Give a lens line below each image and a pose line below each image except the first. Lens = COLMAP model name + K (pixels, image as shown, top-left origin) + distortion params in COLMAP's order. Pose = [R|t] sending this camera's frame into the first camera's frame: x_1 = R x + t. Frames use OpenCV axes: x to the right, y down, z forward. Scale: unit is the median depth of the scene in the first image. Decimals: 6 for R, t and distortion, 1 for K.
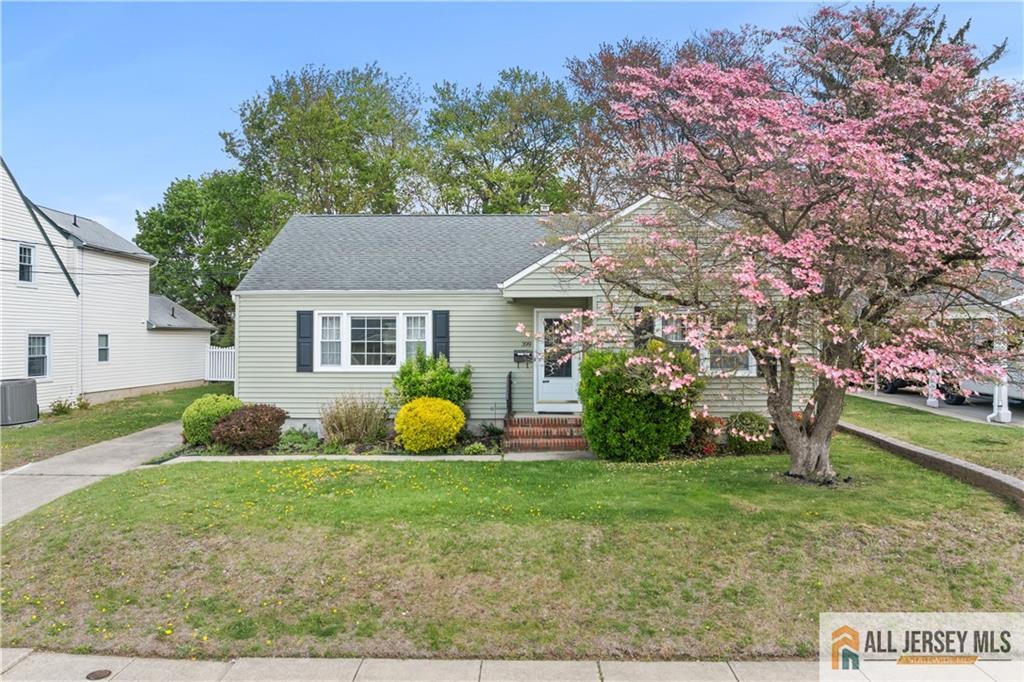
lens RADIAL K [[724.6, 0, 515.6], [0, 724.6, 337.2], [0, 0, 1]] dist [-0.046688, 0.002206]
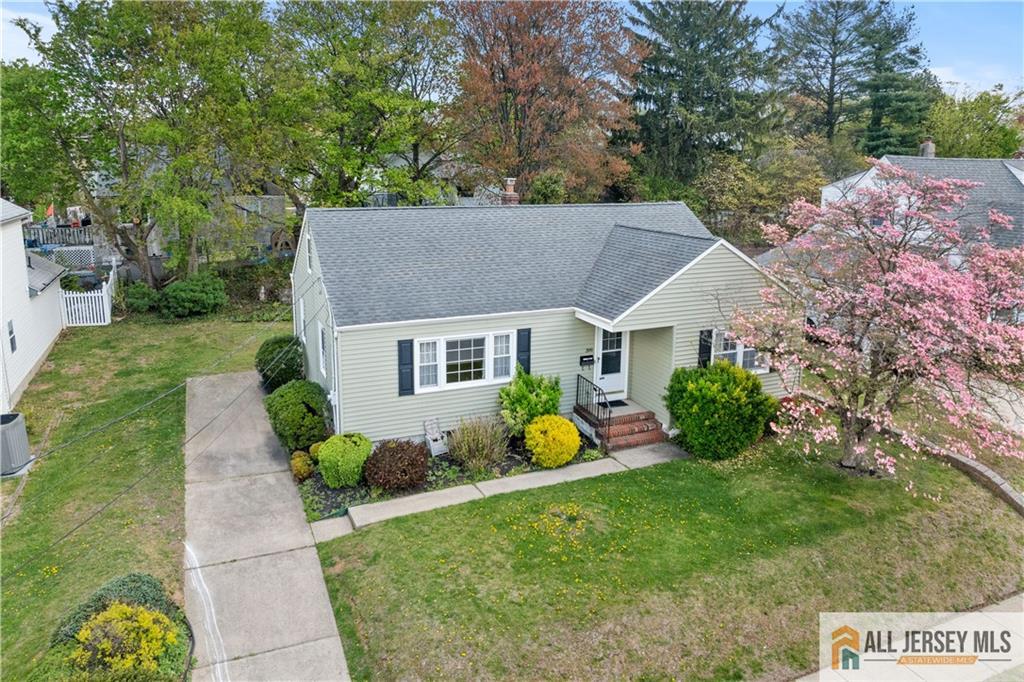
lens RADIAL K [[720.2, 0, 511.9], [0, 720.2, 301.6], [0, 0, 1]] dist [-0.039811, -0.002638]
pose [[0.906191, -0.074261, 0.416298, -0.586187], [-0.010495, 0.980207, 0.197698, -0.300836], [-0.422739, -0.183521, 0.887475, 0.017496]]
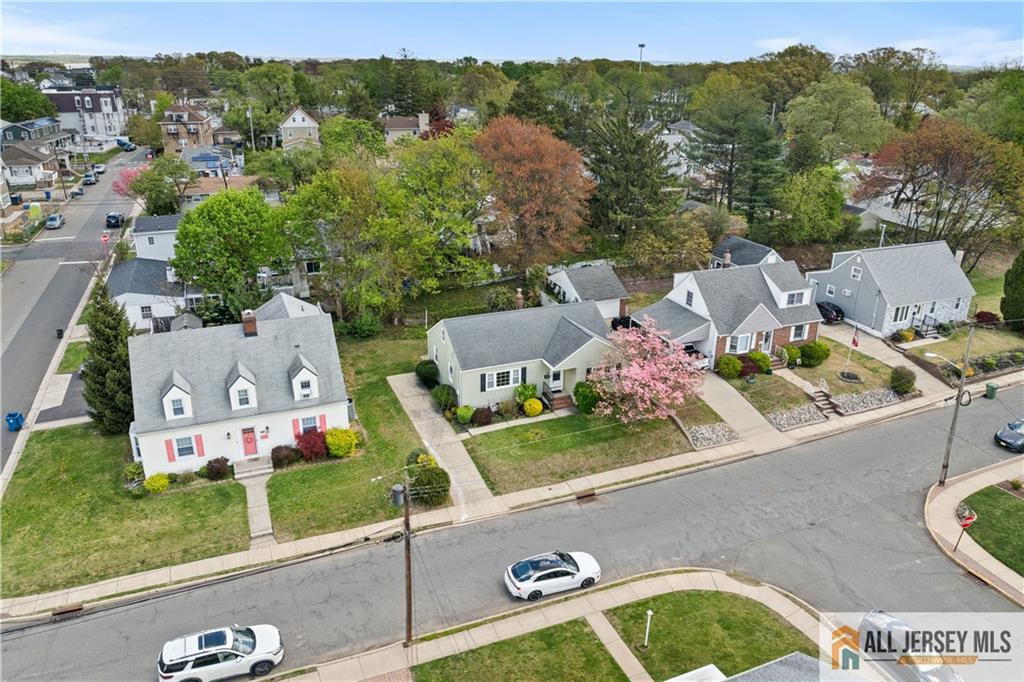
lens RADIAL K [[719.3, 0, 512.0], [0, 719.3, 341.0], [0, 0, 1]] dist [-0.036600, -0.000831]
pose [[0.912078, -0.142707, 0.384380, -1.346390], [-0.012088, 0.927709, 0.373109, -1.319647], [-0.409838, -0.344951, 0.844418, -1.600968]]
